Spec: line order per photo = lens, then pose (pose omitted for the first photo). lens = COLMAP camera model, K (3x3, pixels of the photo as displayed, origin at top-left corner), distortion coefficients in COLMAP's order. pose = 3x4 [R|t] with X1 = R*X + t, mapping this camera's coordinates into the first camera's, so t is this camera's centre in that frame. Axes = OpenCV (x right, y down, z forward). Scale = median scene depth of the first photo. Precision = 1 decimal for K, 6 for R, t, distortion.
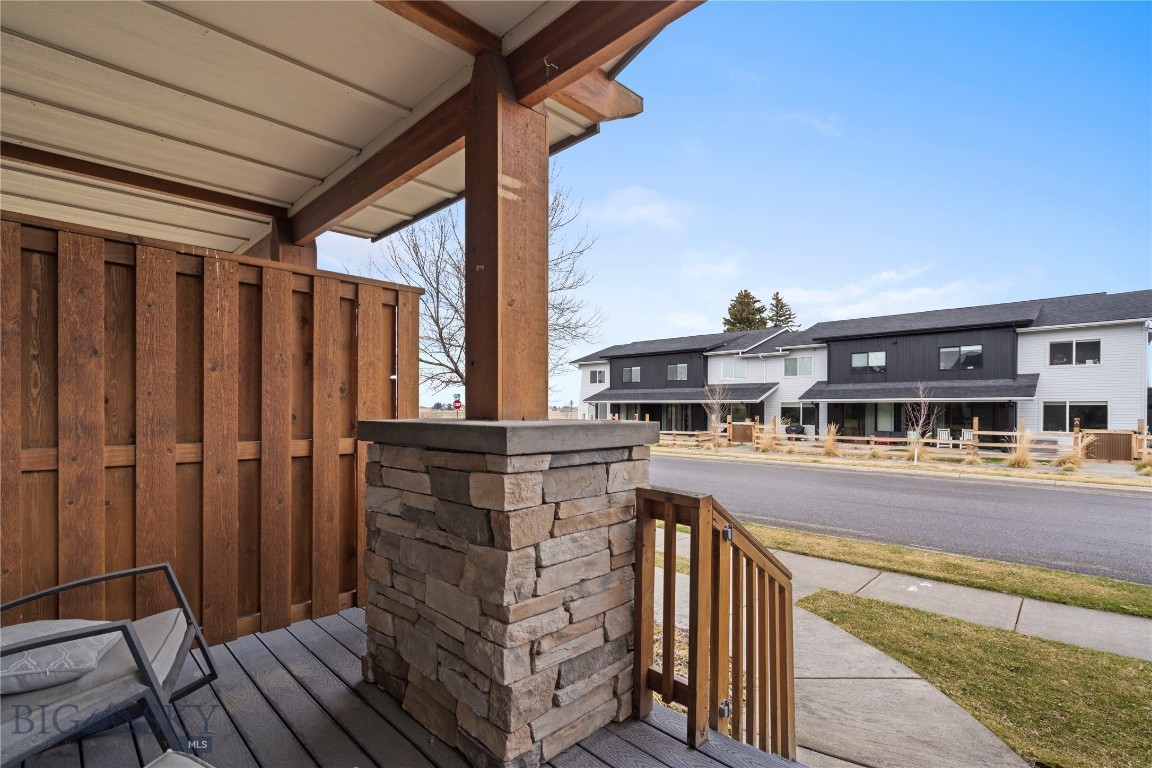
lens RADIAL K [[524.2, 0, 572.3], [0, 524.2, 408.7], [0, 0, 1]] dist [-0.005213, -0.000134]
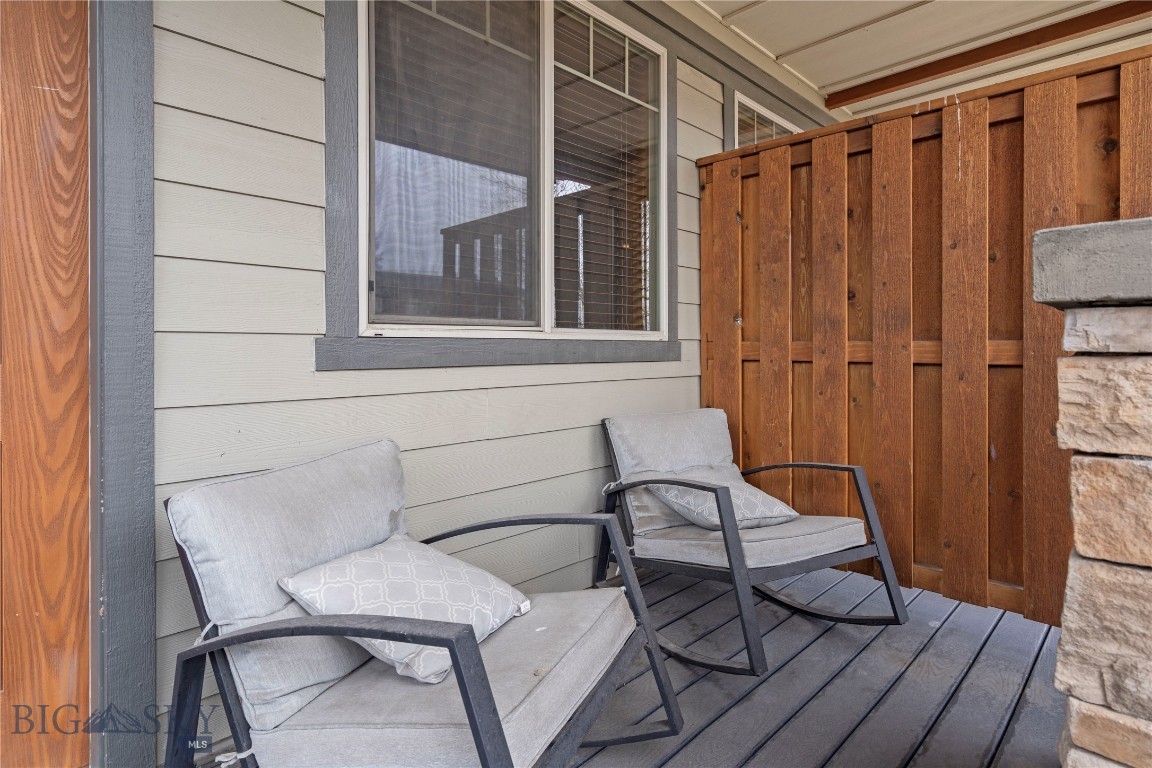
lens RADIAL K [[602.4, 0, 573.4], [0, 602.4, 350.0], [0, 0, 1]] dist [0.000009, -0.000036]
pose [[-0.002595, -0.003680, -0.999990, 0.240500], [0.000274, 0.999993, -0.003681, 0.091012], [0.999997, -0.000283, -0.002594, 0.471299]]
